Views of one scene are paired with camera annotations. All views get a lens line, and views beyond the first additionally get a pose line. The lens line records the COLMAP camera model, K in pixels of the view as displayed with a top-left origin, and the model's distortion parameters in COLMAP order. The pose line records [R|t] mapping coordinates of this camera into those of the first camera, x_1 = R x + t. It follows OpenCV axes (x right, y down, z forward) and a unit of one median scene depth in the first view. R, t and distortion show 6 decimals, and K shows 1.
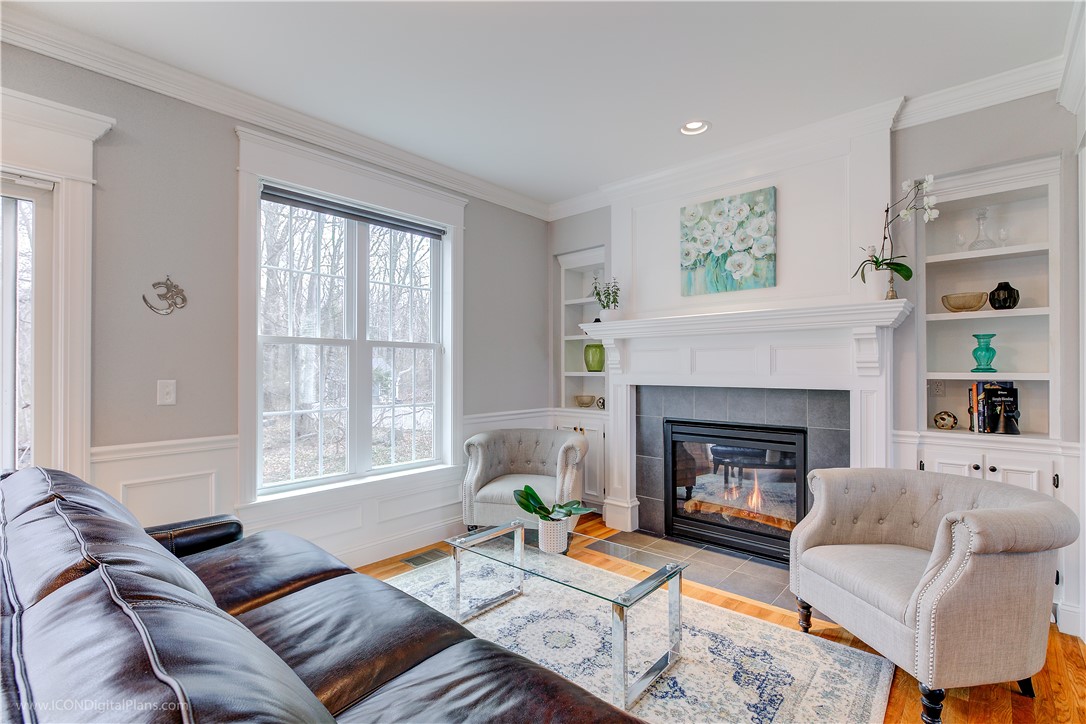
lens RADIAL K [[498.4, 0, 553.0], [0, 498.4, 366.2], [0, 0, 1]] dist [-0.000683, -0.000116]
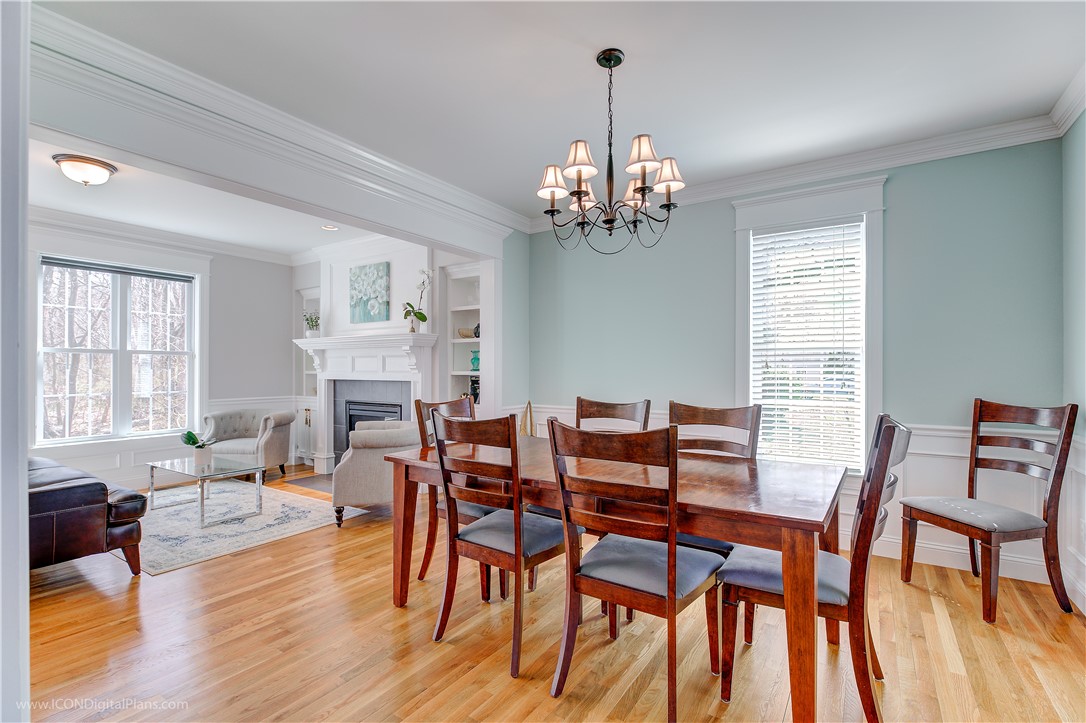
lens RADIAL K [[498.4, 0, 544.5], [0, 498.4, 363.8], [0, 0, 1]] dist [-0.000683, -0.000116]
pose [[0.990643, 0.002402, 0.136456, 0.685005], [-0.001936, 0.999992, -0.003546, -0.006617], [-0.136463, 0.003249, 0.990640, -0.696586]]
